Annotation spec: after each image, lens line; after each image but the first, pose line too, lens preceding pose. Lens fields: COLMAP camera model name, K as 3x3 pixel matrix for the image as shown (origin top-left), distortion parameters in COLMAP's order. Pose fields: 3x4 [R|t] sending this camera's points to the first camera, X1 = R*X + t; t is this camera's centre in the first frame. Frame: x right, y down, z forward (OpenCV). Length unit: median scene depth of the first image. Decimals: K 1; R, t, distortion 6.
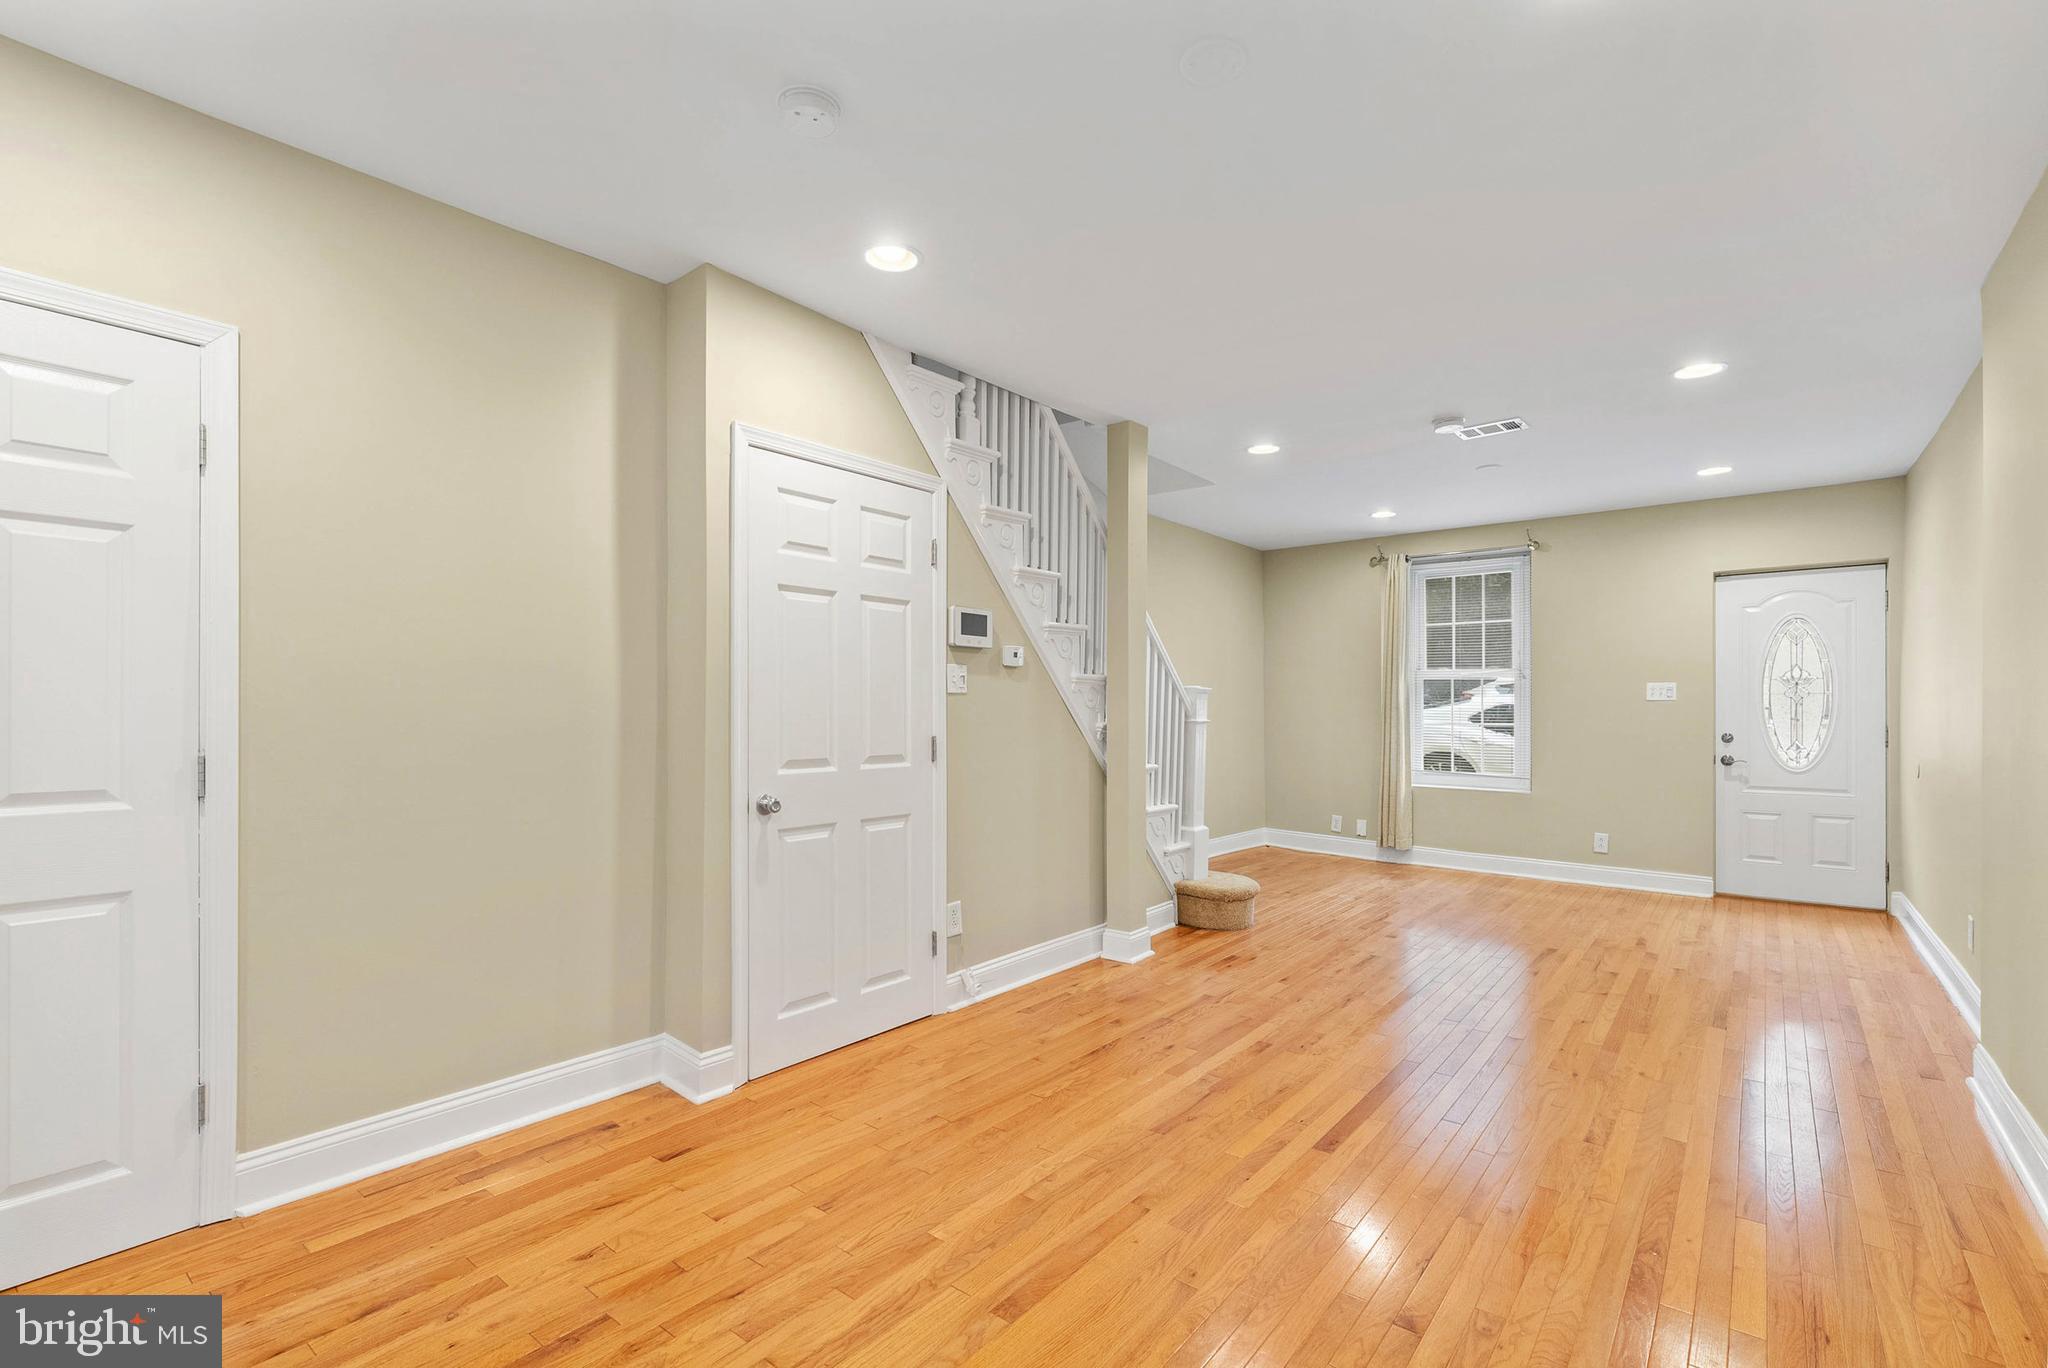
lens RADIAL K [[942.0, 0, 1026.6], [0, 942.0, 698.3], [0, 0, 1]] dist [0.003842, 0.000343]
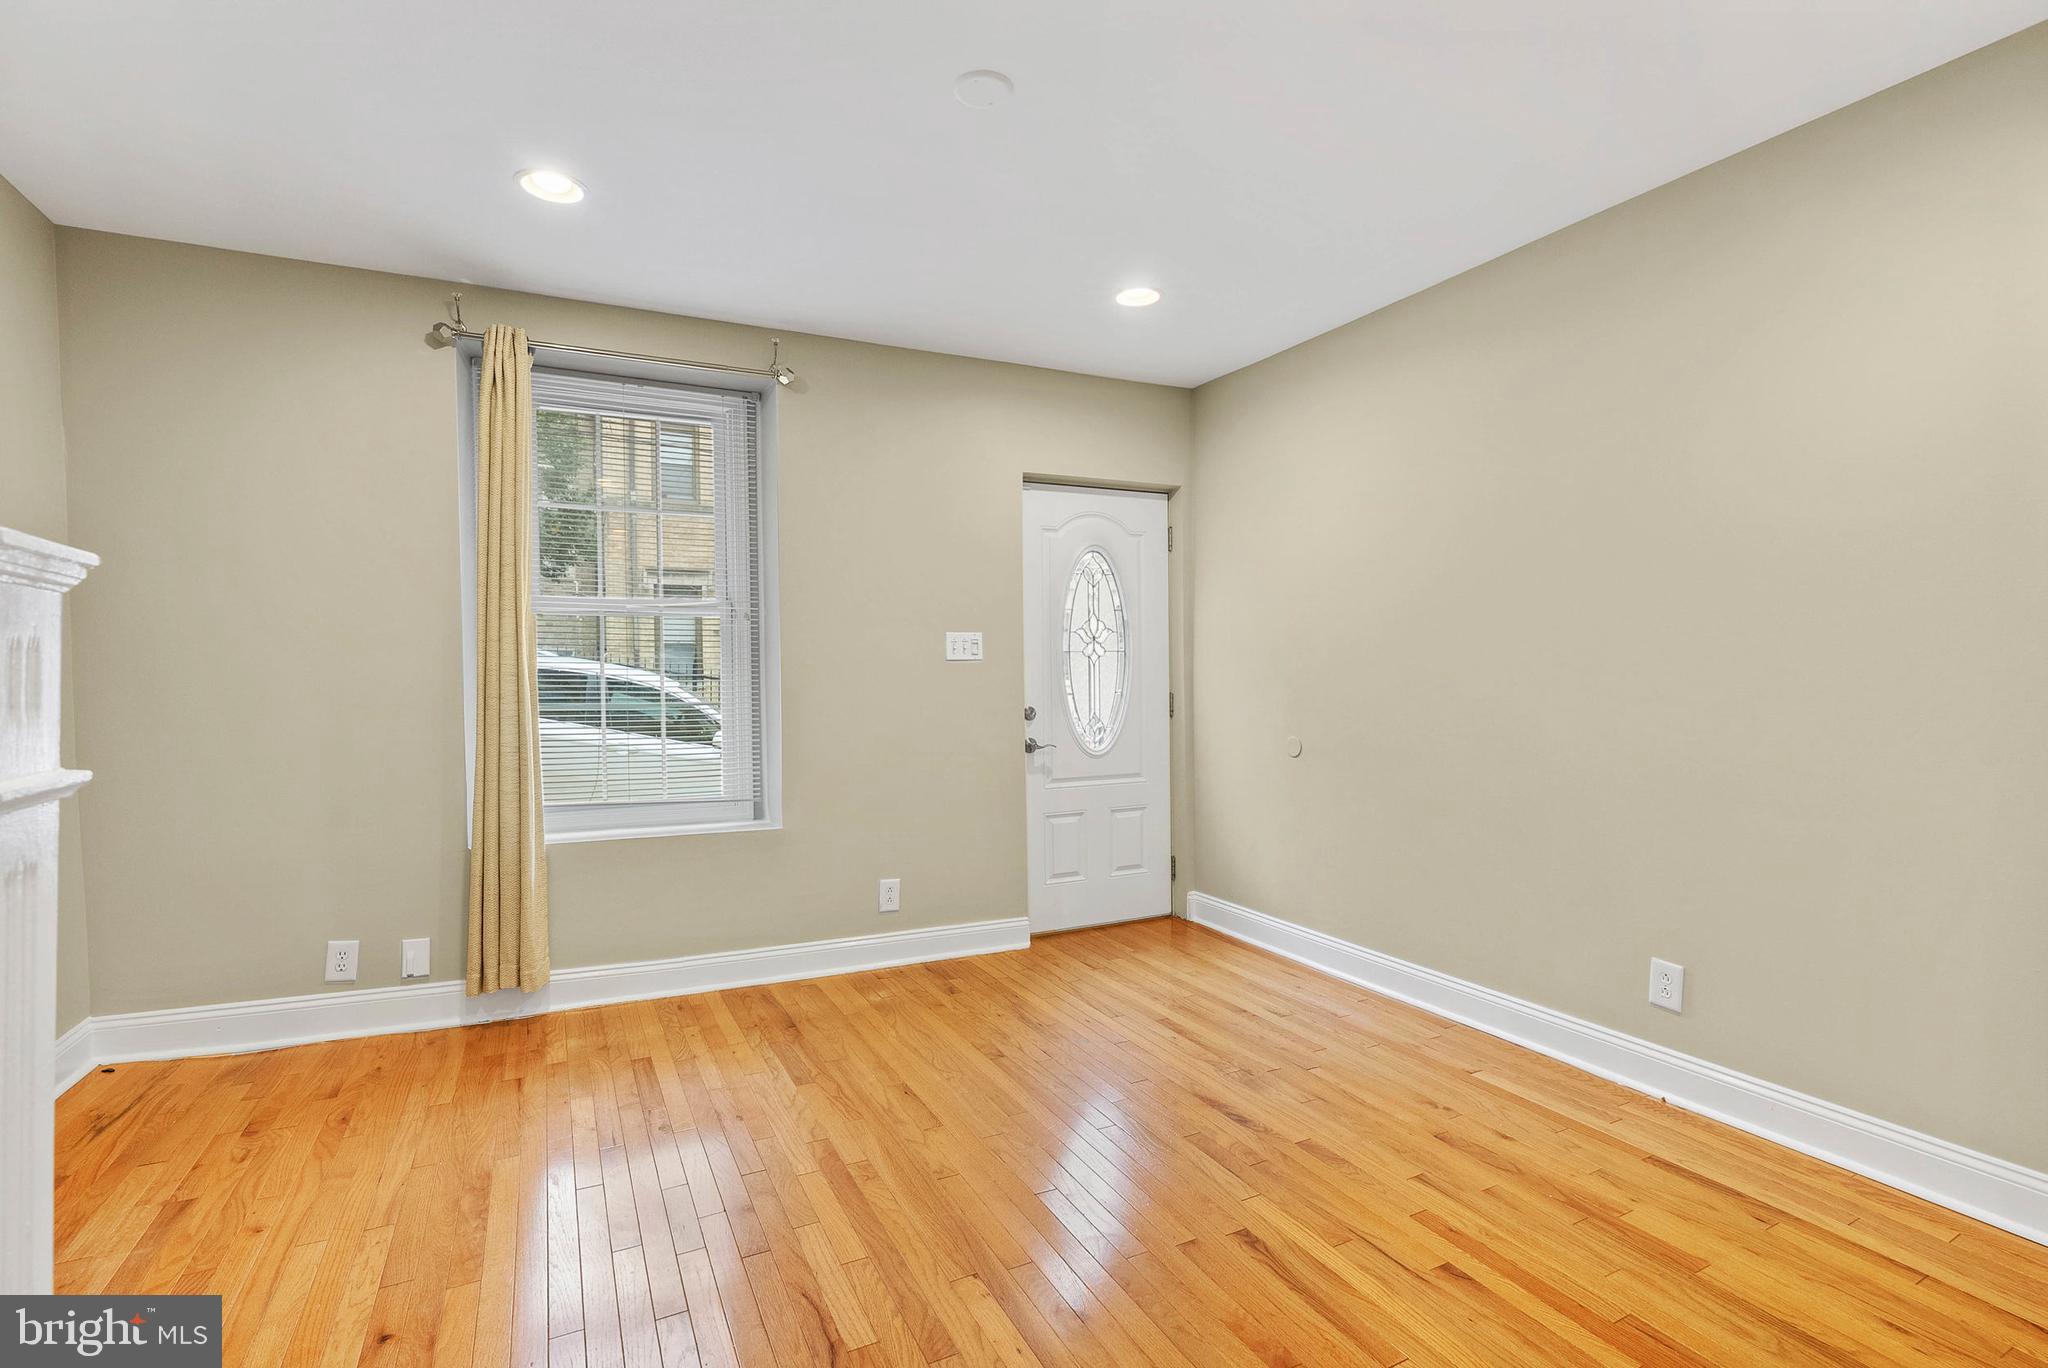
lens RADIAL K [[942.0, 0, 1027.7], [0, 942.0, 694.4], [0, 0, 1]] dist [0.003842, 0.000343]
pose [[0.413893, -0.027642, 0.909906, 0.104005], [-0.000306, 0.999535, 0.030505, 0.006341], [-0.910325, -0.012904, 0.413692, 0.711433]]
